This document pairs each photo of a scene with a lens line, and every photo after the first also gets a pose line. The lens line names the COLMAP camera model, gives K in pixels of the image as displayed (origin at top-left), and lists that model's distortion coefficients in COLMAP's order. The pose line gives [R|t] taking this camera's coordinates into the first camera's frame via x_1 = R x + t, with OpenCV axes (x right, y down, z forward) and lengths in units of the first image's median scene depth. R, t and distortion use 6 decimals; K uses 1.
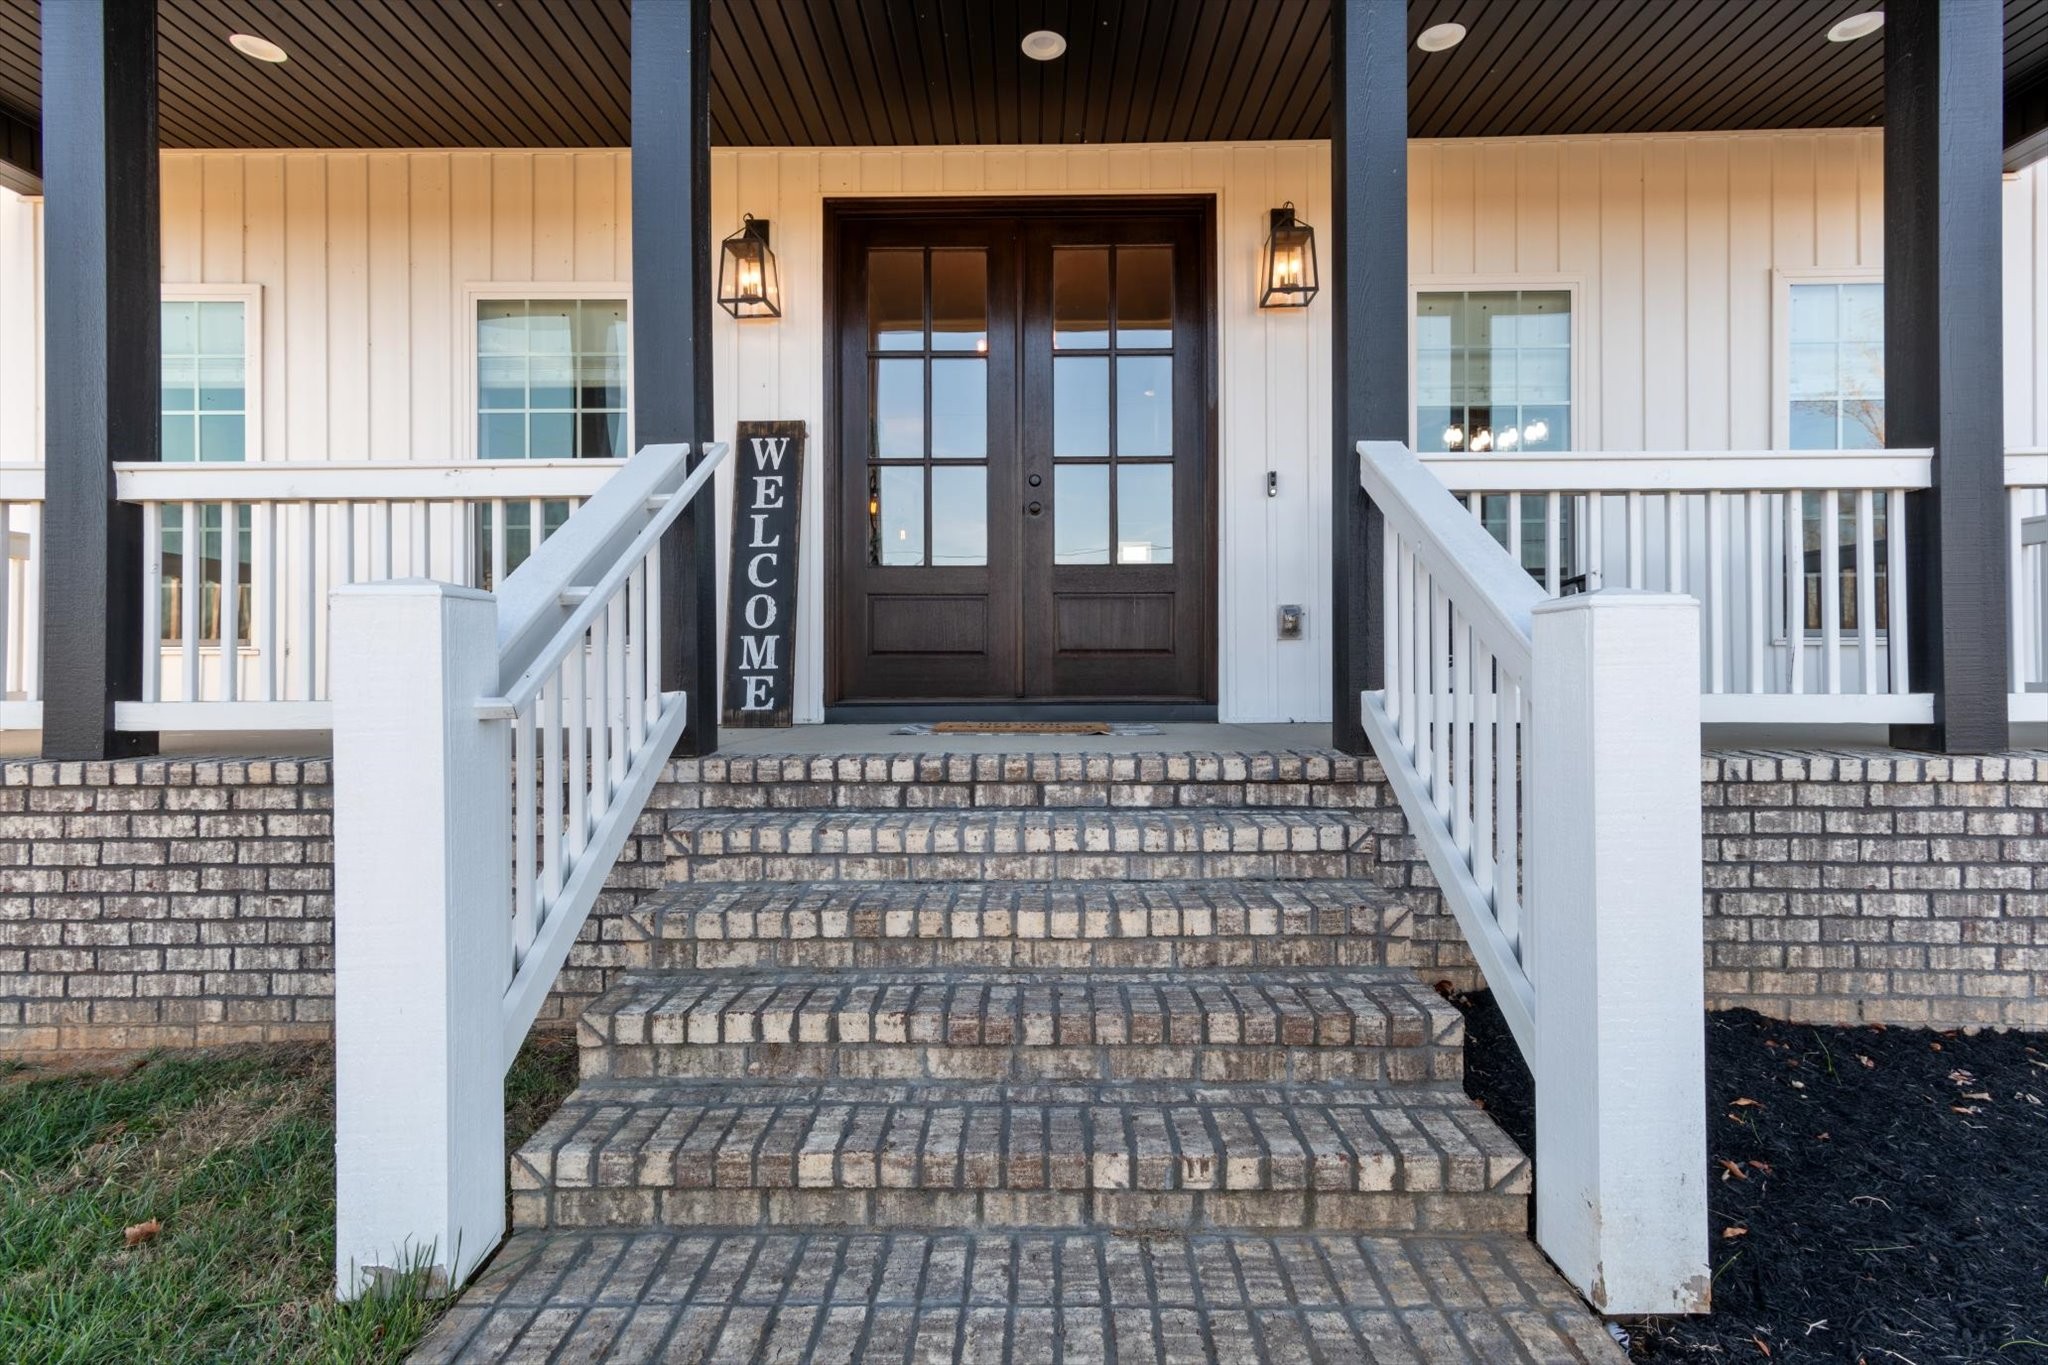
lens RADIAL K [[987.0, 0, 1032.4], [0, 987.0, 673.6], [0, 0, 1]] dist [0.016455, -0.000051]
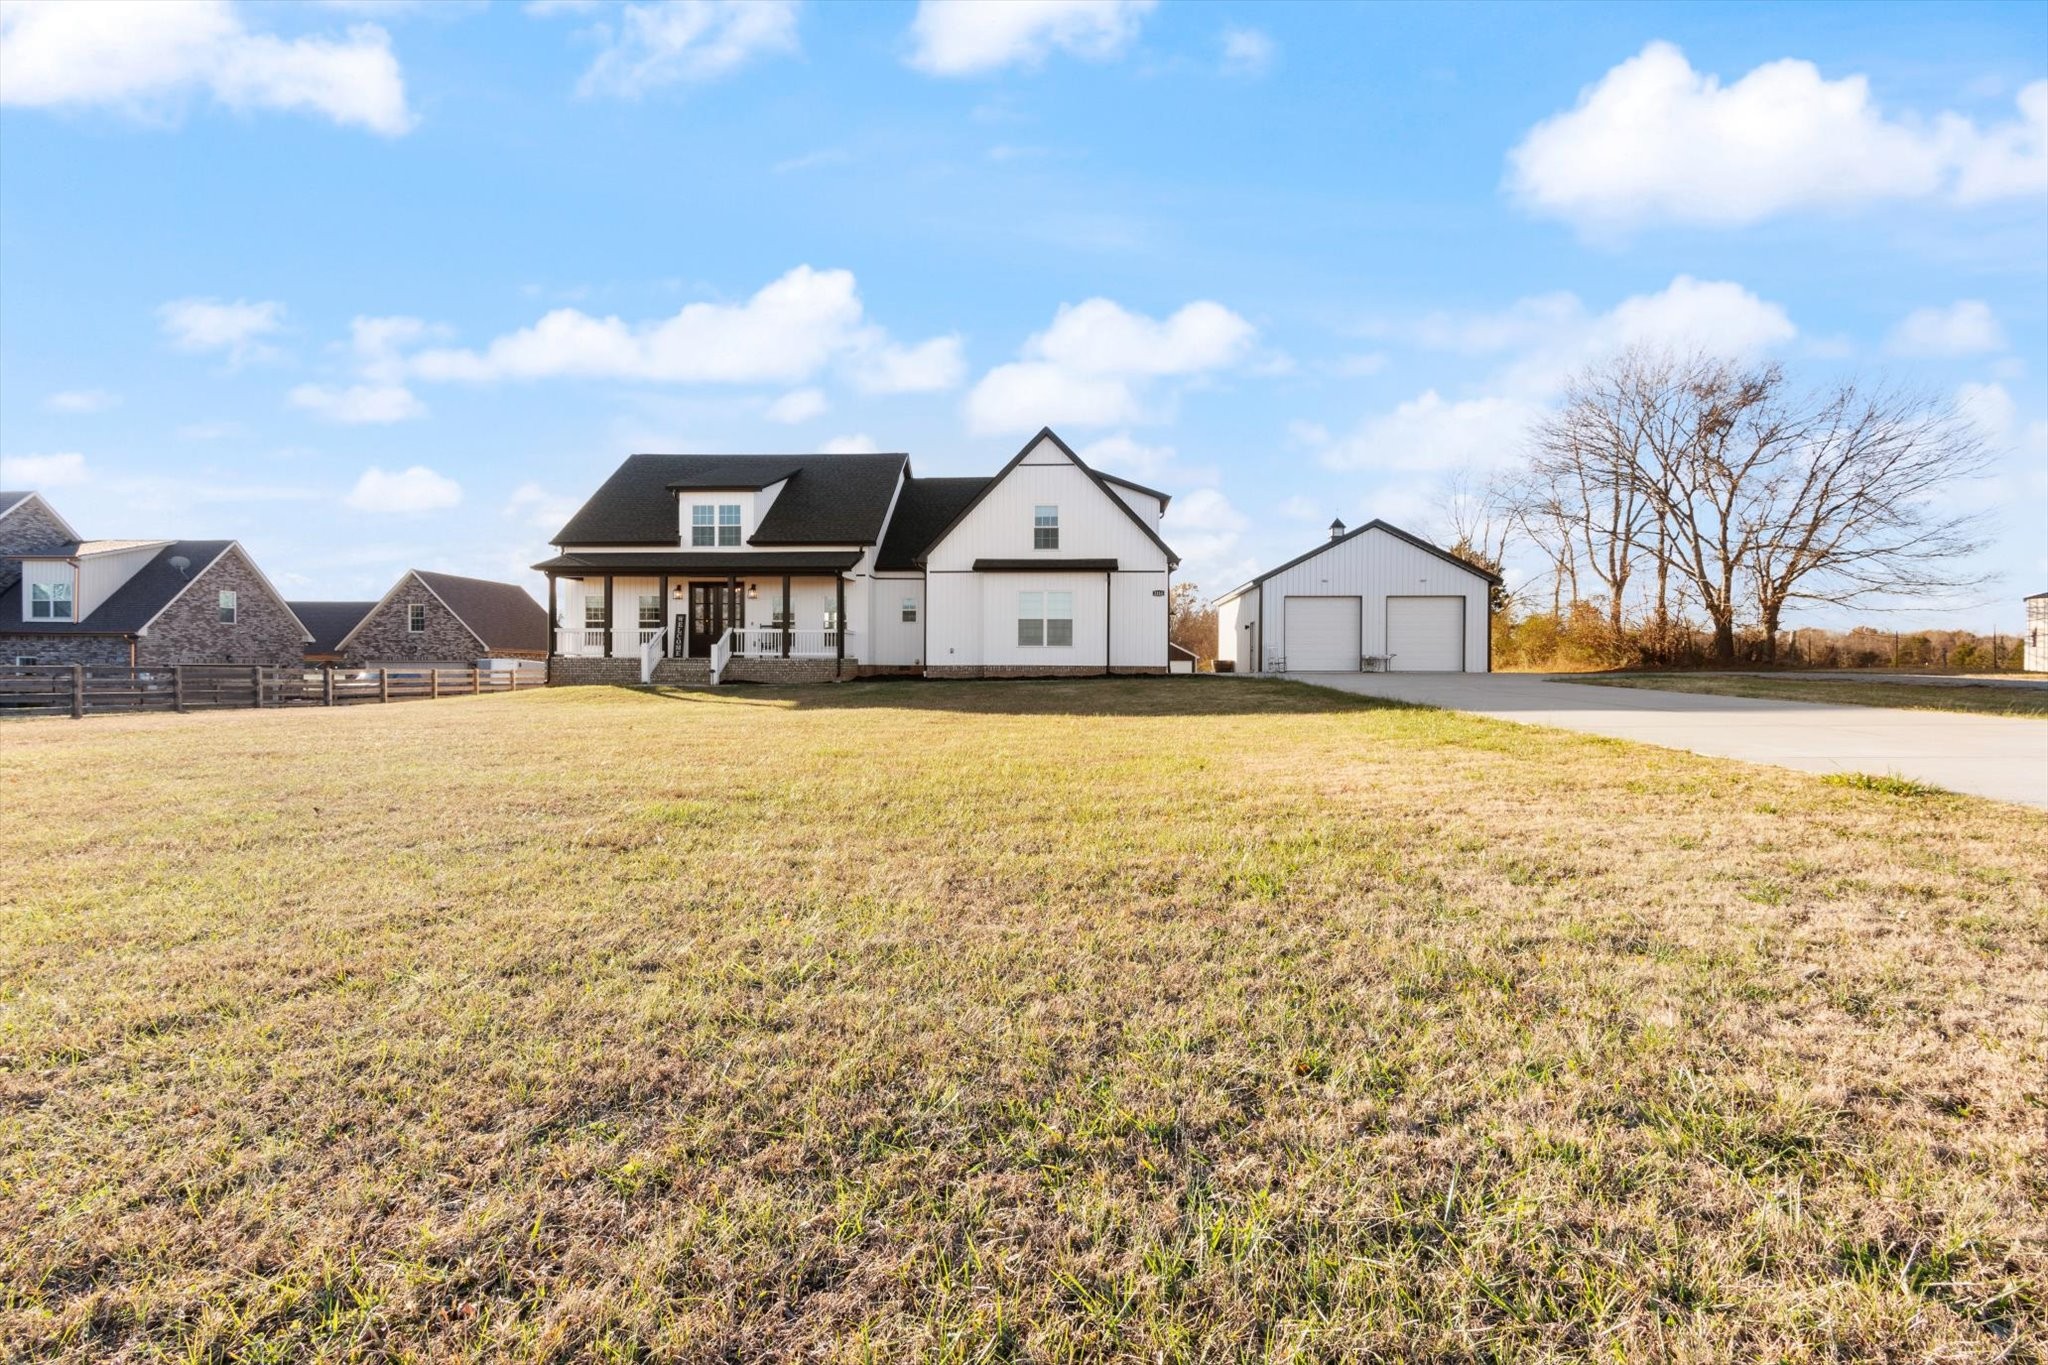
lens RADIAL K [[947.5, 0, 1026.8], [0, 947.5, 651.9], [0, 0, 1]] dist [-0.000412, -0.000006]
pose [[0.999292, 0.008927, -0.036558, 3.890253], [-0.009593, 0.999790, -0.018088, 0.170512], [0.036389, 0.018426, 0.999168, -8.972854]]
